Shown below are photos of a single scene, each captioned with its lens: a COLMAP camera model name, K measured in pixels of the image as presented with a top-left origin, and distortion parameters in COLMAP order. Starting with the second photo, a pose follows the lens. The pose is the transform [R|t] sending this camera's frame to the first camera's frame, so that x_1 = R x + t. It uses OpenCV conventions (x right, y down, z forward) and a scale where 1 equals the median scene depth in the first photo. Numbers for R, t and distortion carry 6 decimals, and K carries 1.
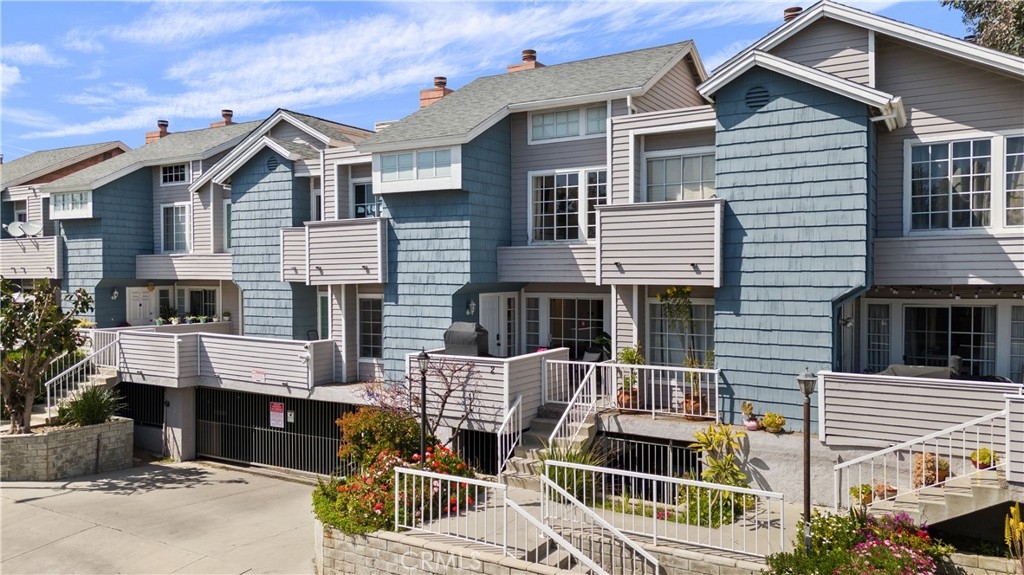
lens RADIAL K [[769.3, 0, 485.2], [0, 769.3, 280.4], [0, 0, 1]] dist [0.055893, -0.041431]
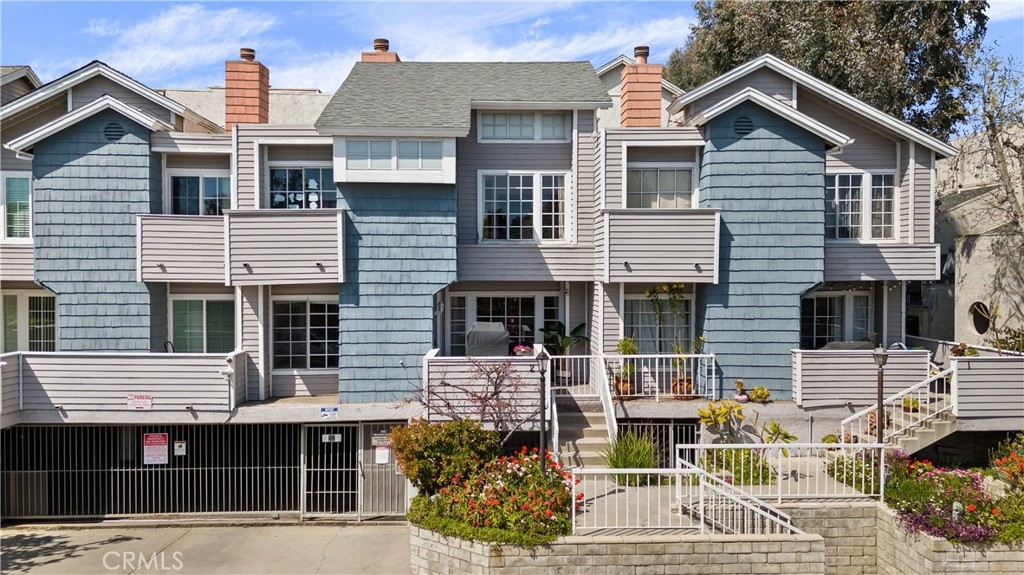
lens RADIAL K [[769.3, 0, 516.7], [0, 769.3, 285.0], [0, 0, 1]] dist [0.055893, -0.041431]
pose [[0.836196, -0.007367, 0.548381, -0.479160], [0.004066, 0.999966, 0.007233, 0.000533], [-0.548416, -0.003818, 0.836197, 0.149620]]
